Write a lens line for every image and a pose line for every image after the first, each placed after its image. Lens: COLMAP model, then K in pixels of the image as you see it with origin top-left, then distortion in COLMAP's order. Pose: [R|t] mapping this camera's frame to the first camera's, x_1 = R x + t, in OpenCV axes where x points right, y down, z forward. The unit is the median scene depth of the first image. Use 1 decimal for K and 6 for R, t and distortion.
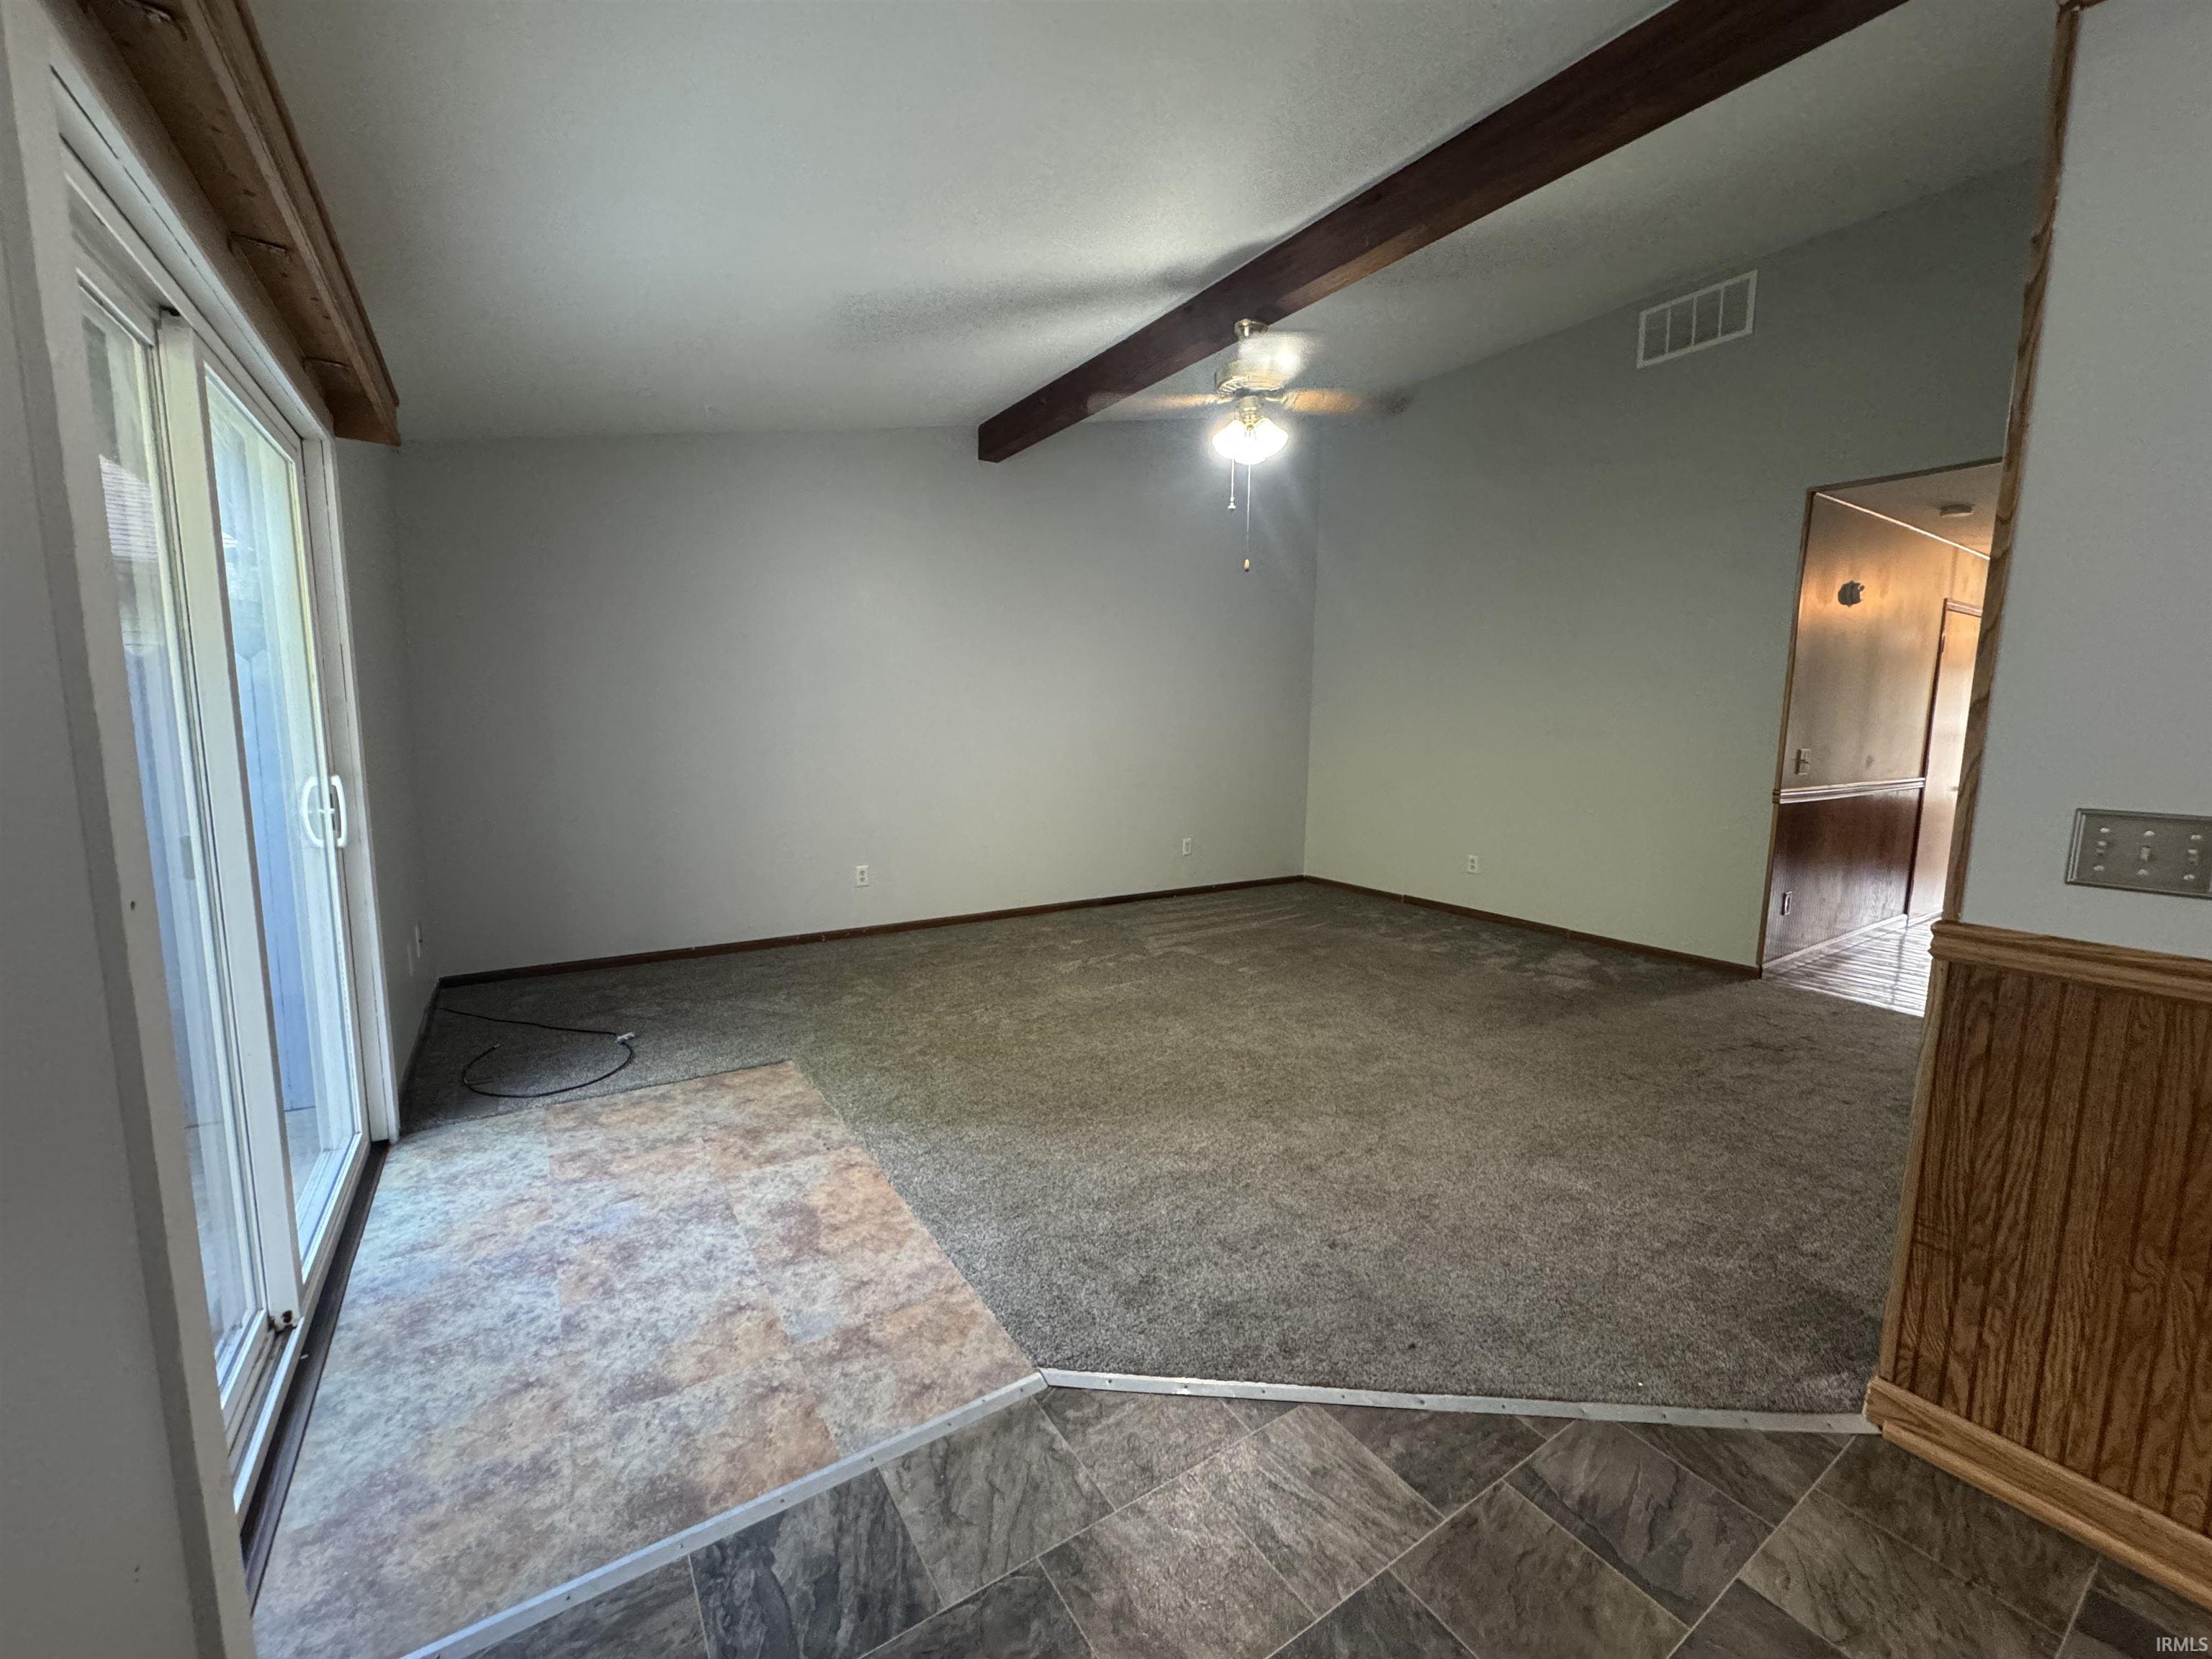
lens RADIAL K [[880.0, 0, 1101.3], [0, 880.0, 830.3], [0, 0, 1]] dist [-0.002998, 0.000962]
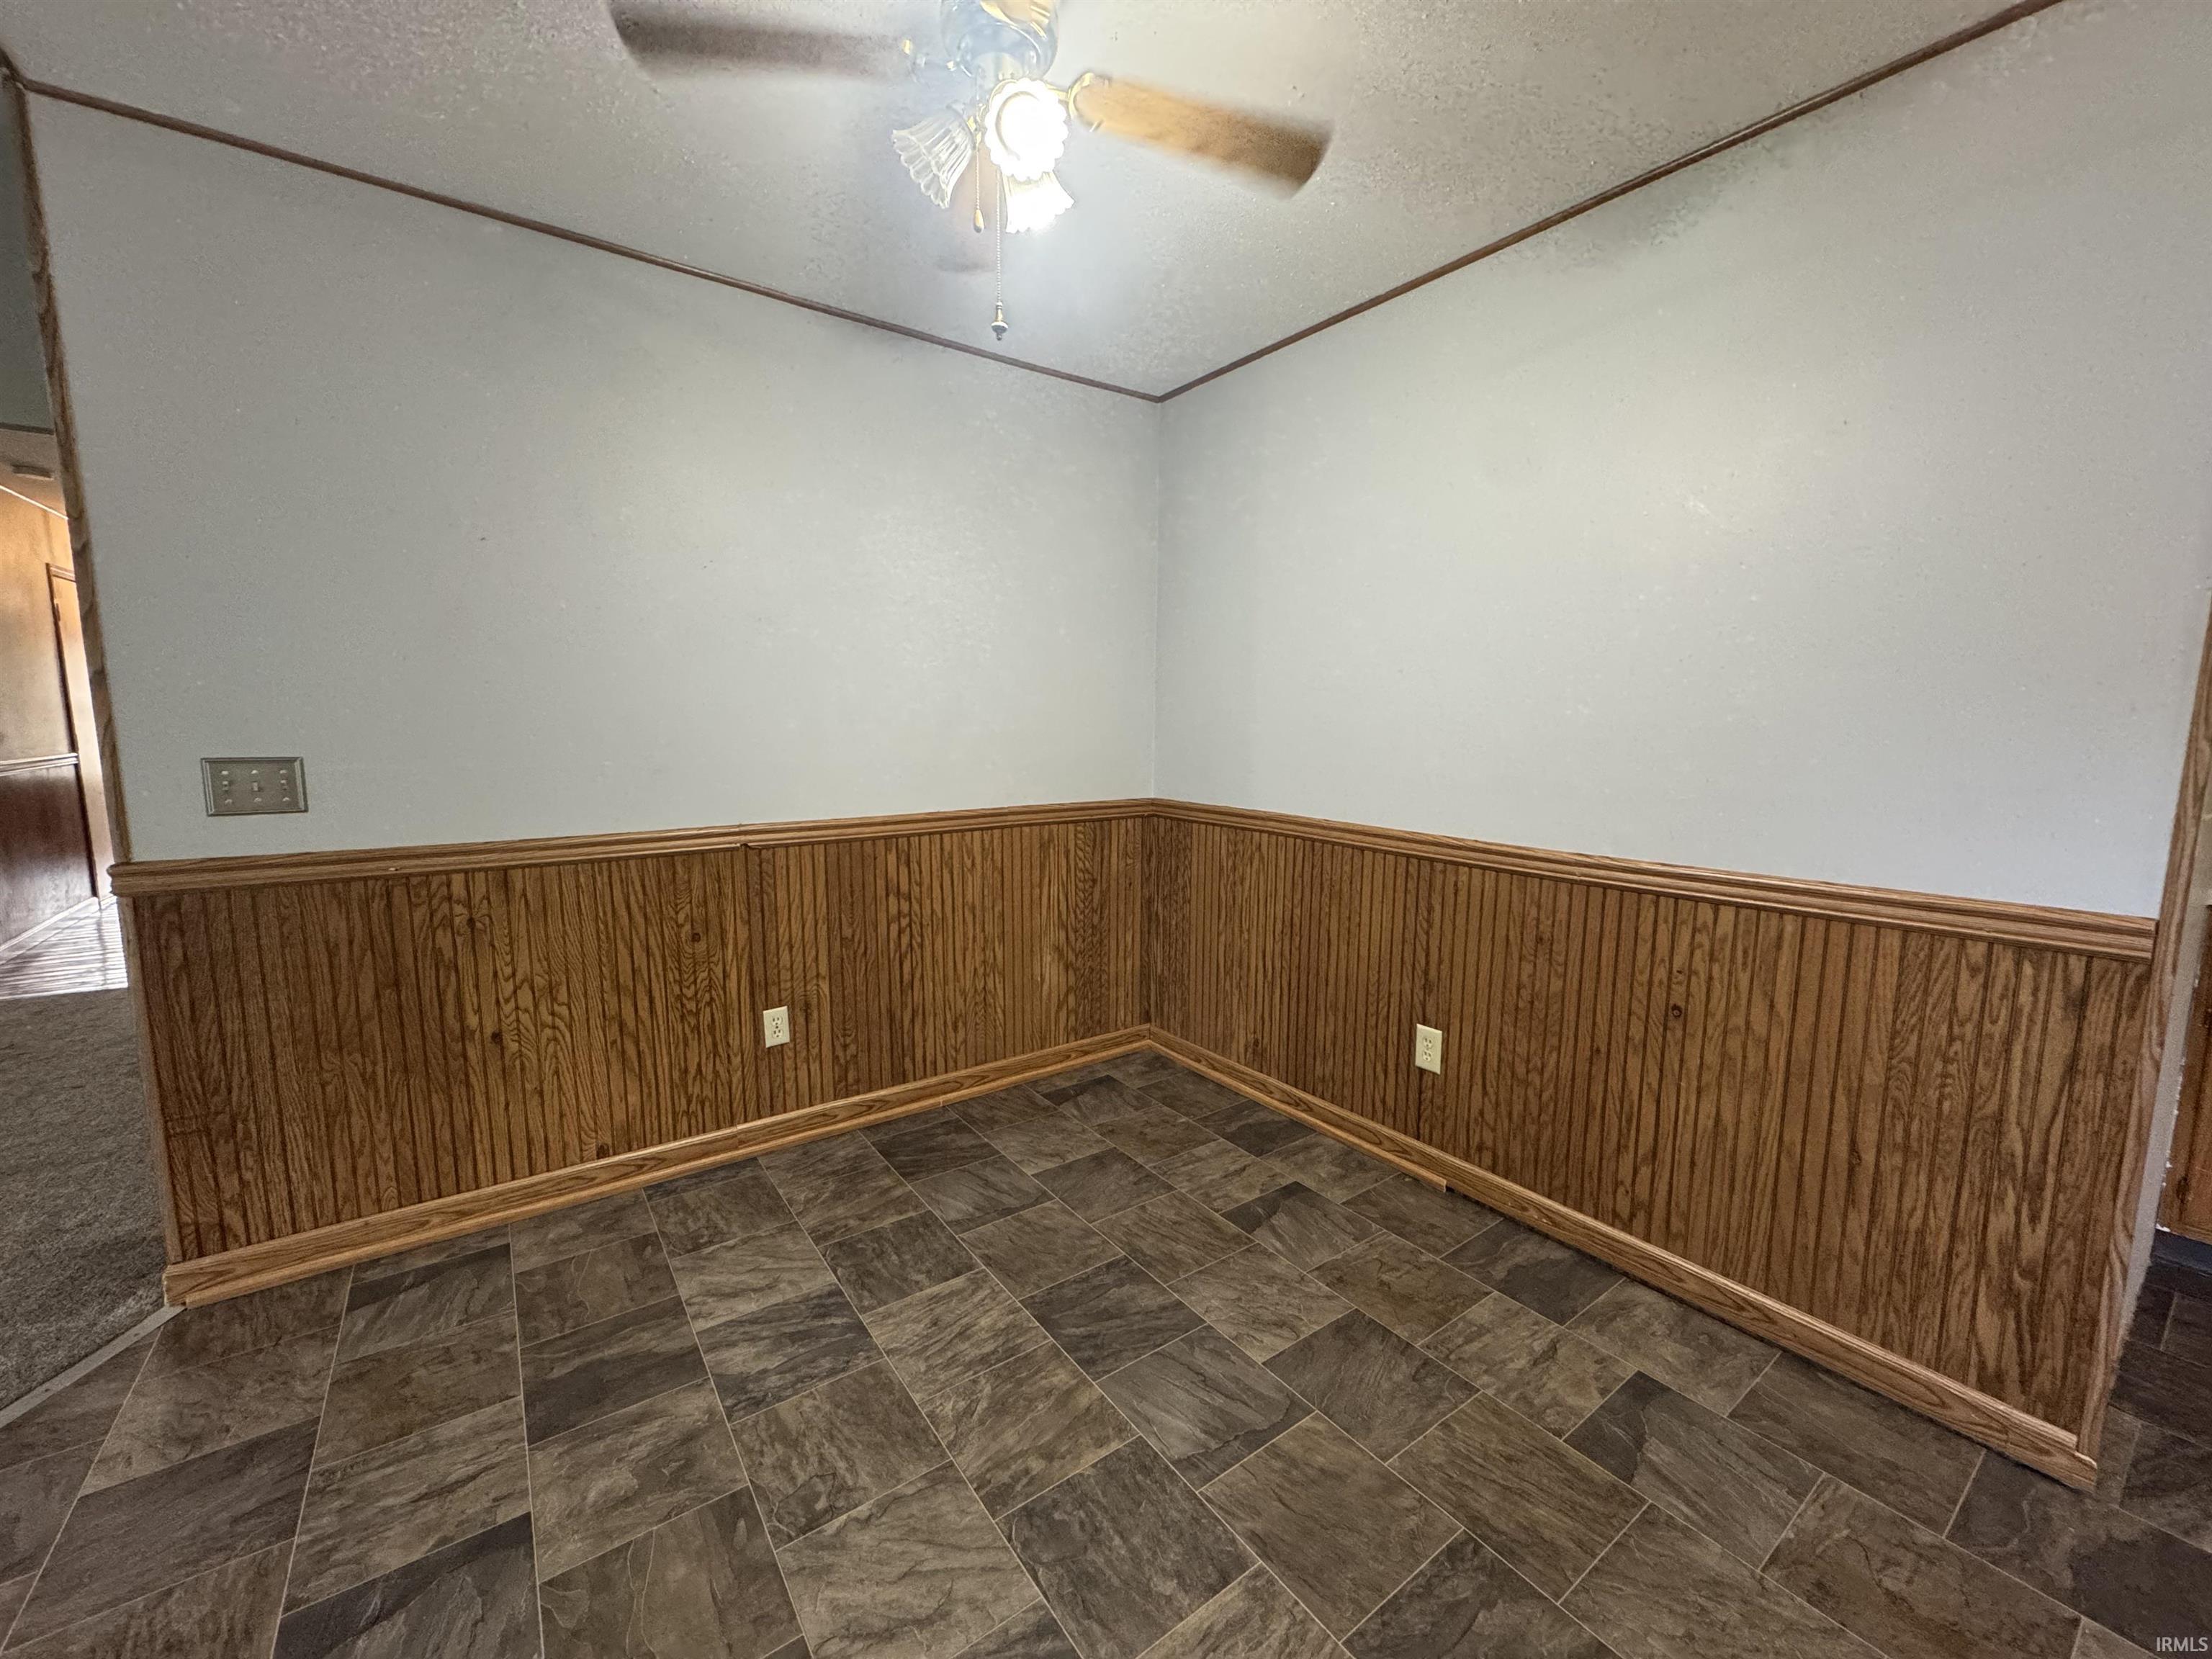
lens RADIAL K [[880.0, 0, 1112.3], [0, 880.0, 825.9], [0, 0, 1]] dist [-0.002998, 0.000962]
pose [[-0.046763, -0.140749, 0.988940, -0.232416], [0.116153, 0.982541, 0.145330, 0.037038], [-0.992130, 0.121665, -0.029598, -0.264286]]
